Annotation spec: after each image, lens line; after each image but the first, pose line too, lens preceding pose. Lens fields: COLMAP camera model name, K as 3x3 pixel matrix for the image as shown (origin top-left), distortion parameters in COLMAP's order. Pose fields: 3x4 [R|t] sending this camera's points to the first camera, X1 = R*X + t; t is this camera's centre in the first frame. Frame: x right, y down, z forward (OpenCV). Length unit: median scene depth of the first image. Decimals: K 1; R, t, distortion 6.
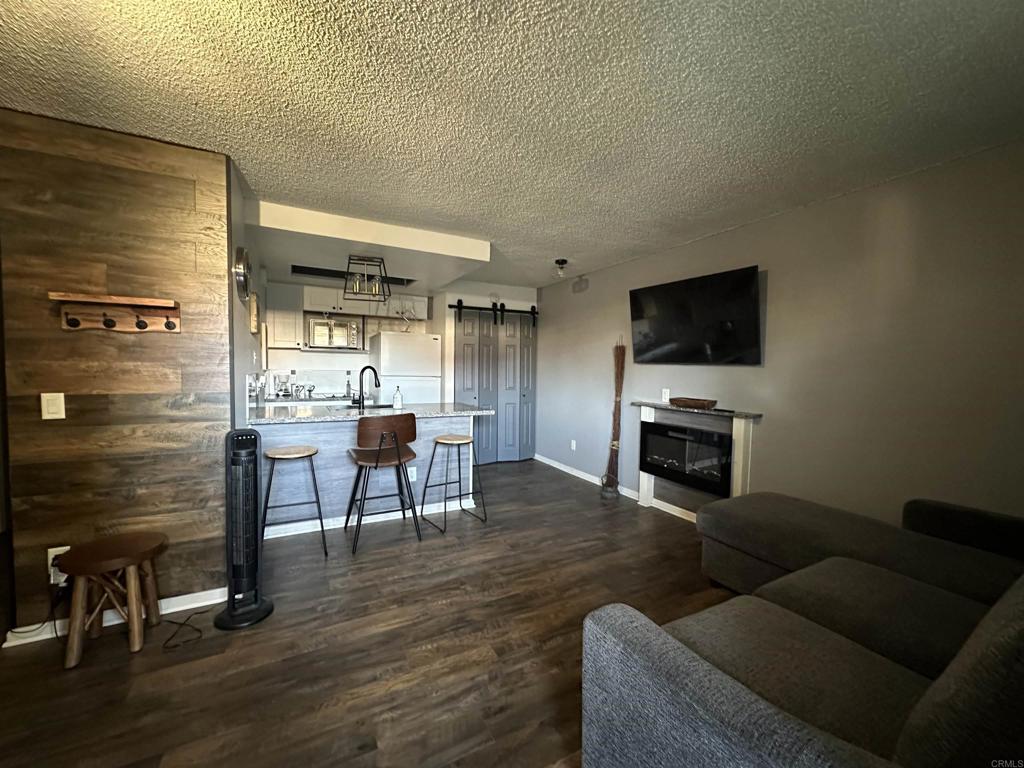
lens RADIAL K [[408.4, 0, 512.0], [0, 408.4, 384.0], [0, 0, 1]] dist [-0.001758, 0.000590]
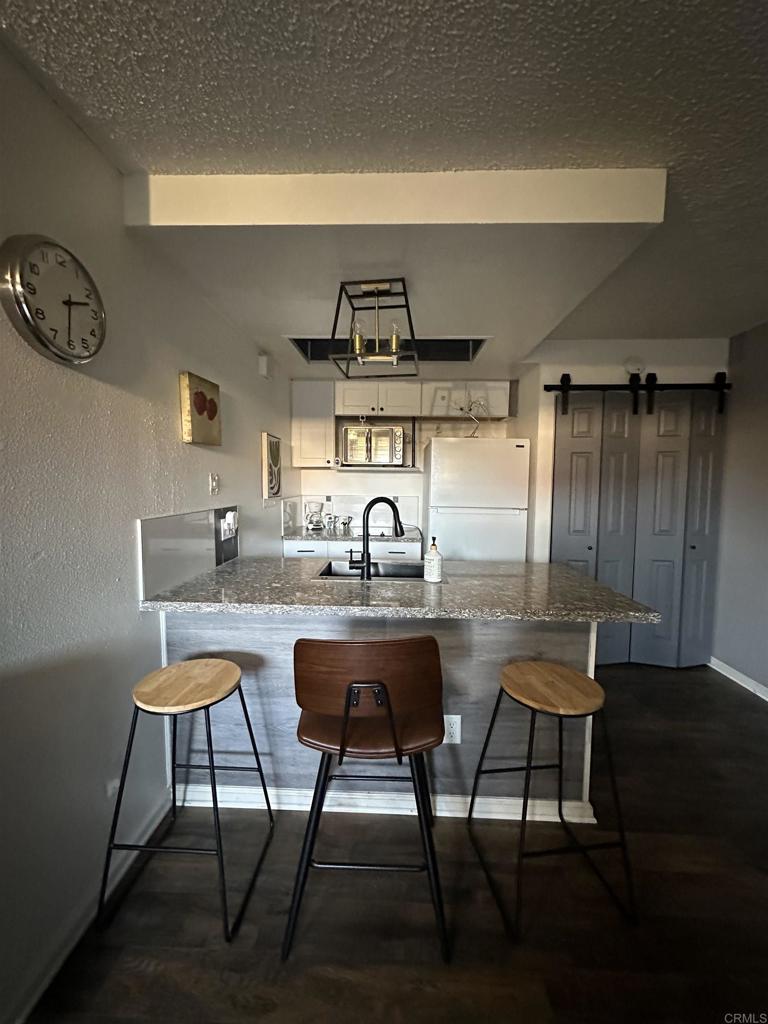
lens RADIAL K [[408.4, 0, 384.0], [0, 408.4, 512.0], [0, 0, 1]] dist [-0.001758, 0.000590]
pose [[0.864722, 0.029331, -0.501393, -0.072753], [-0.015383, 0.999372, 0.031932, -0.037988], [0.502015, -0.019900, 0.864630, 0.489765]]
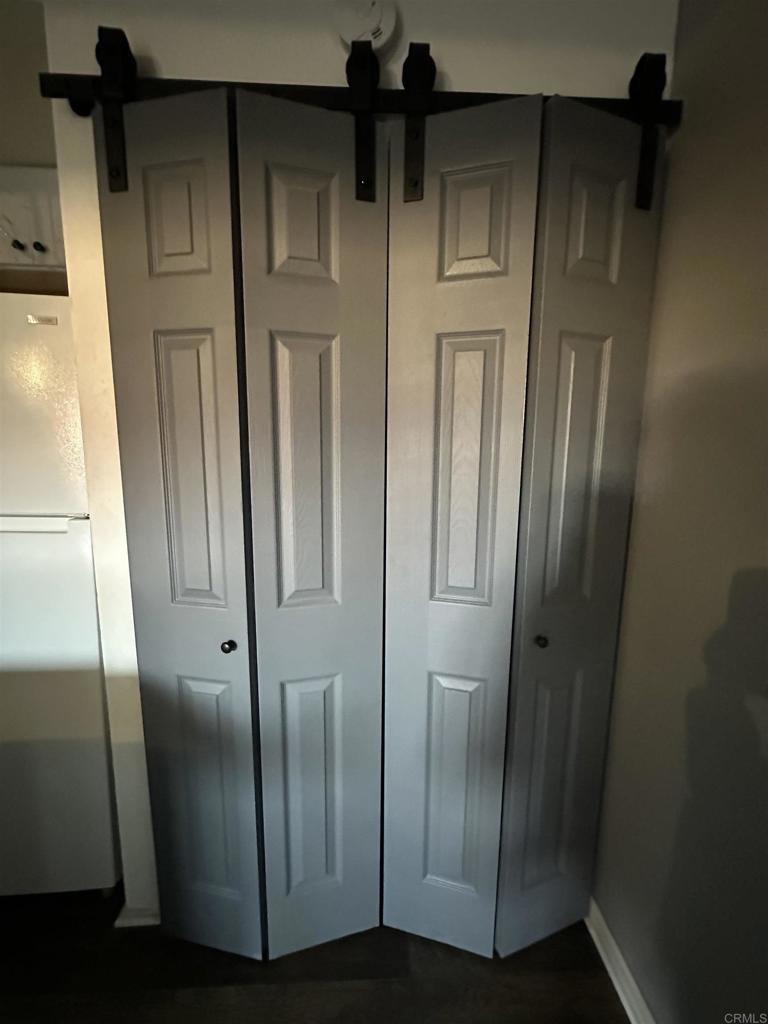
lens RADIAL K [[408.4, 0, 384.0], [0, 408.4, 512.0], [0, 0, 1]] dist [-0.001758, 0.000590]
pose [[0.905177, 0.066622, -0.419781, 0.054167], [-0.019149, 0.993028, 0.116309, -0.060087], [0.424603, -0.097242, 0.900143, 1.153329]]
